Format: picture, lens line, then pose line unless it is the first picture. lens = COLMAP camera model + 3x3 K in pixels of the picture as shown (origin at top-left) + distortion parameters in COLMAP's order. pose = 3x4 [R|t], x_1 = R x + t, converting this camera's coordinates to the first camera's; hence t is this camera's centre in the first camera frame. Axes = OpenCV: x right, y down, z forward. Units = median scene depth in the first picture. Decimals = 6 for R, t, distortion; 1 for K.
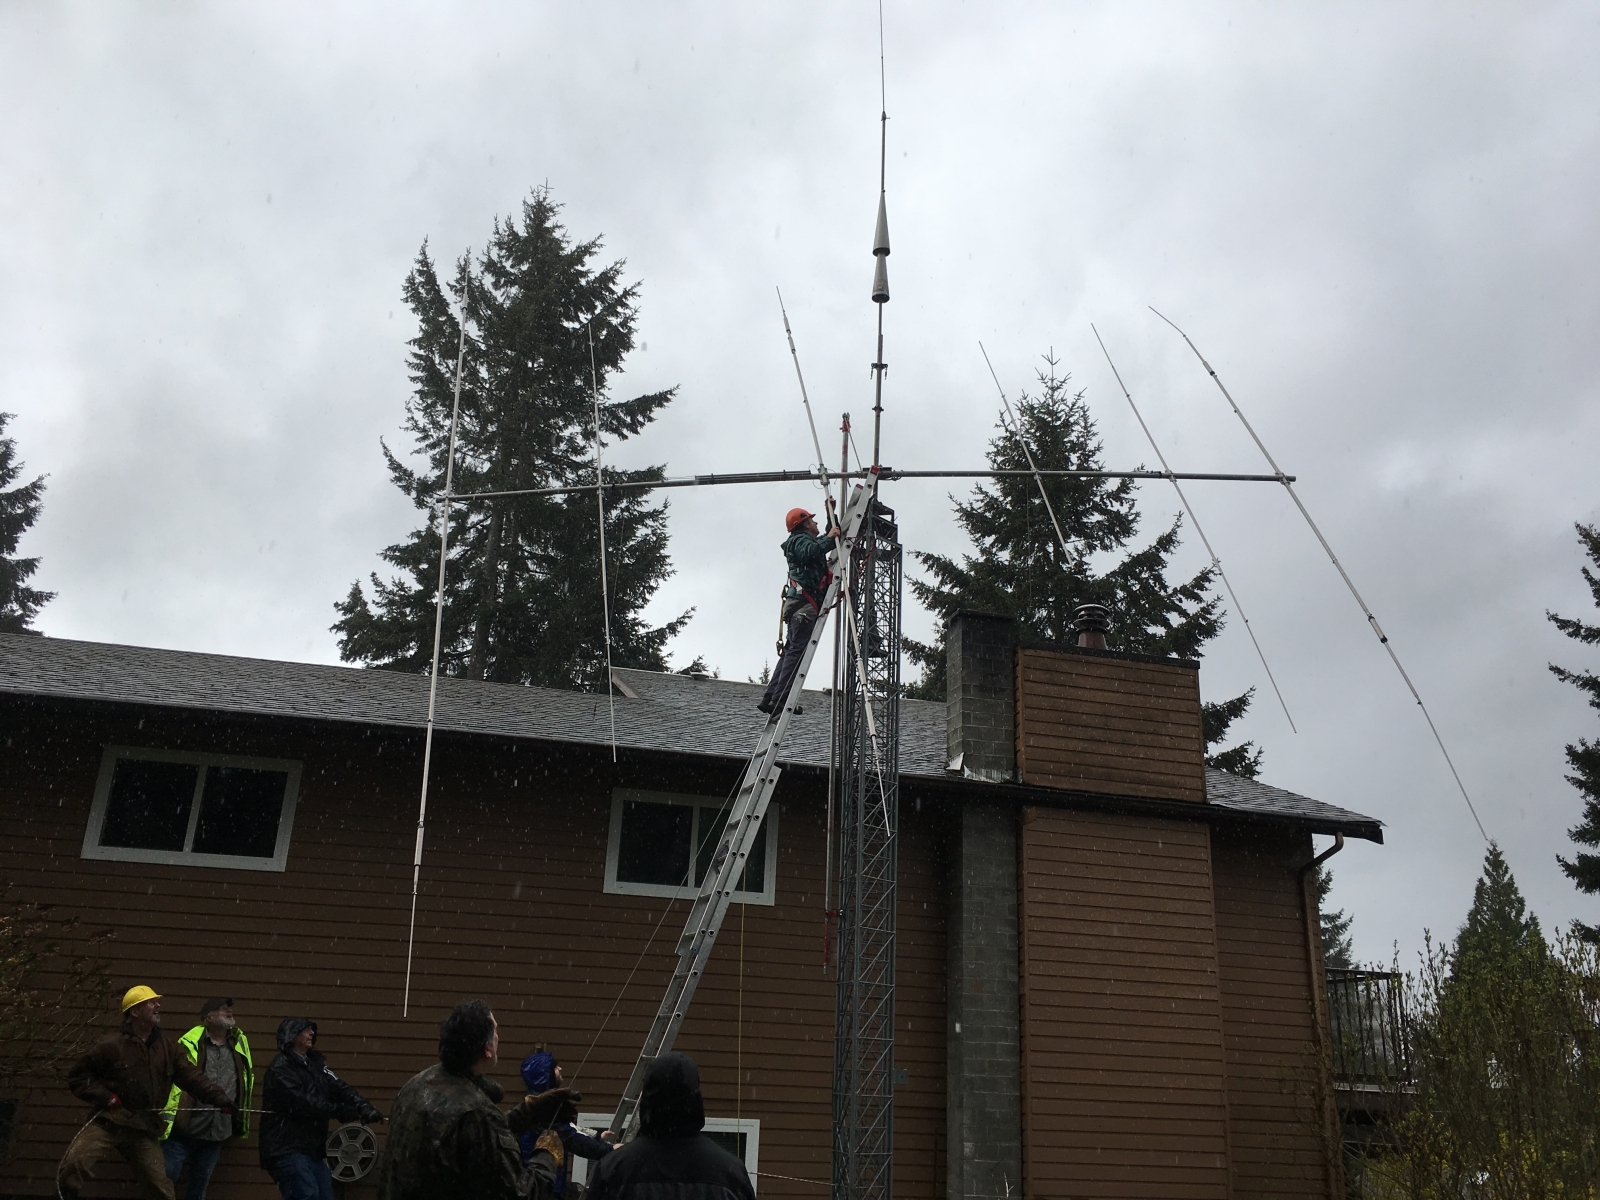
lens RADIAL K [[1358.3, 0, 792.3], [0, 1358.3, 606.8], [0, 0, 1]] dist [0.052242, -0.052724]
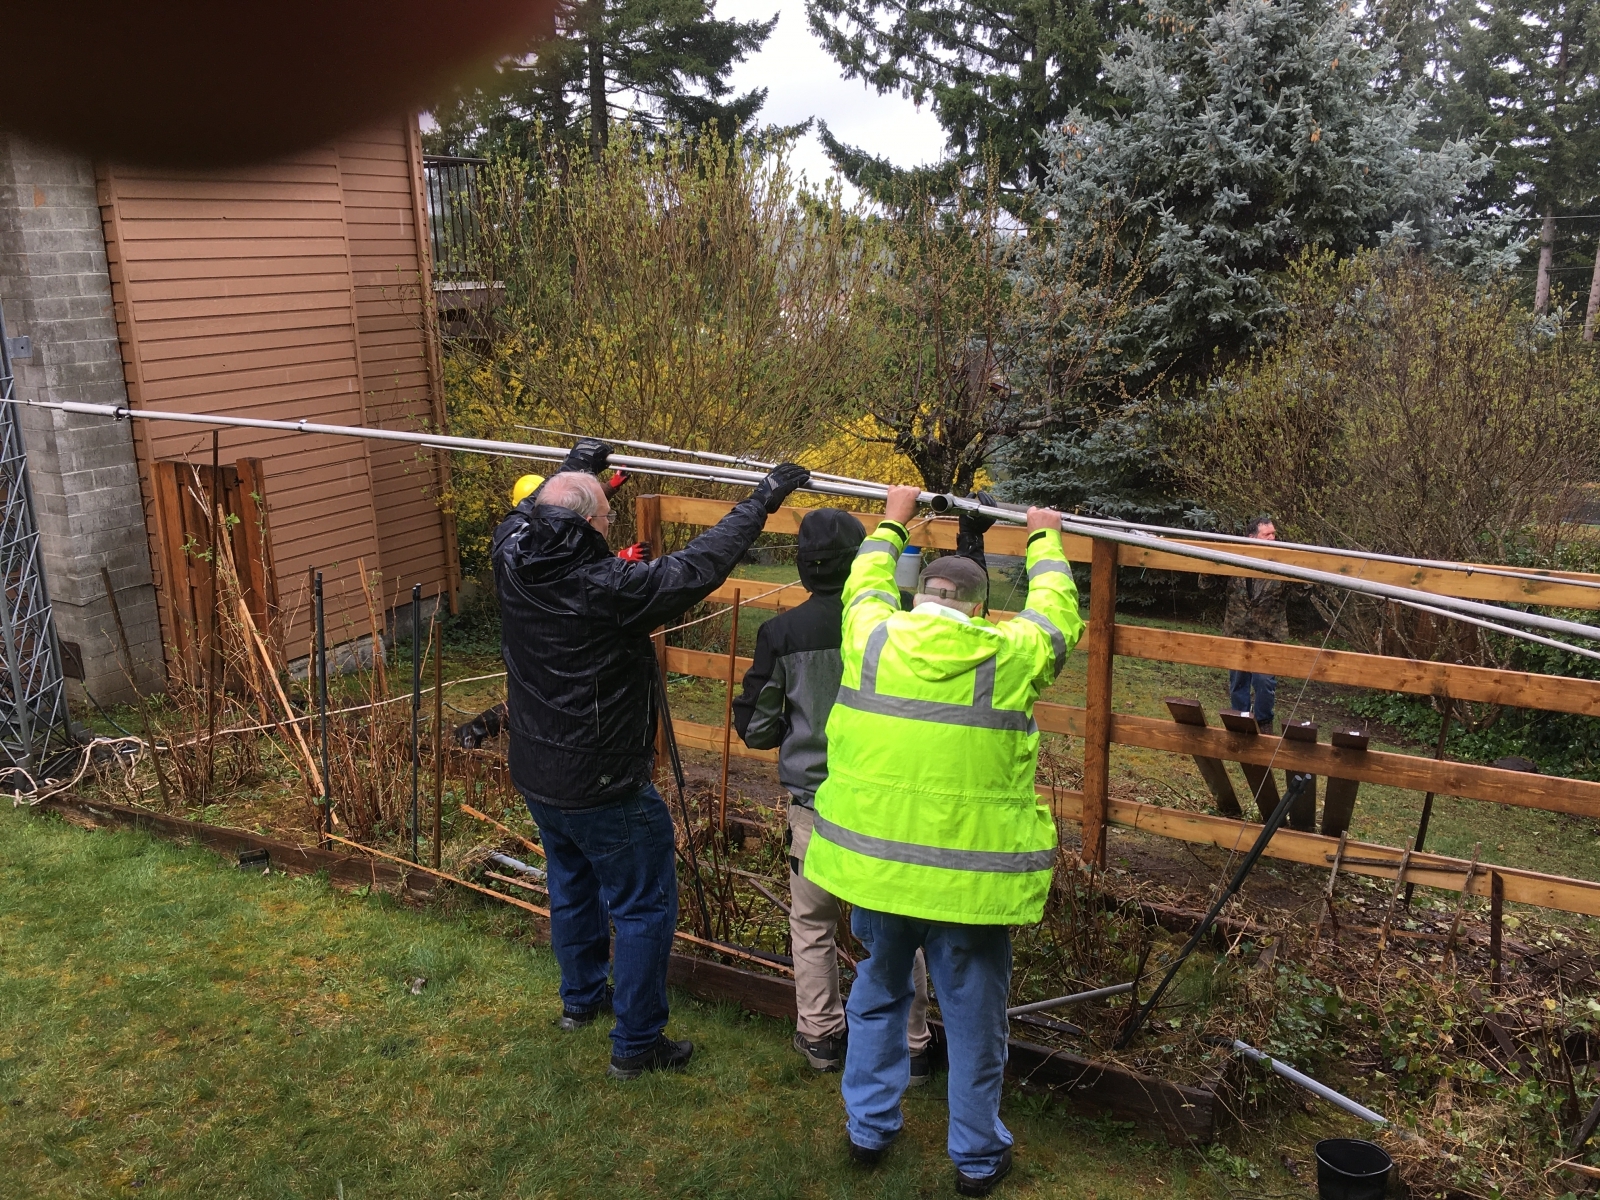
lens RADIAL K [[1355.4, 0, 790.7], [0, 1355.4, 602.3], [0, 0, 1]] dist [0.082021, -0.119290]
pose [[0.668376, -0.246378, 0.701834, -0.147478], [-0.189493, 0.856018, 0.480963, 0.049670], [-0.719281, -0.454457, 0.525455, 0.275234]]
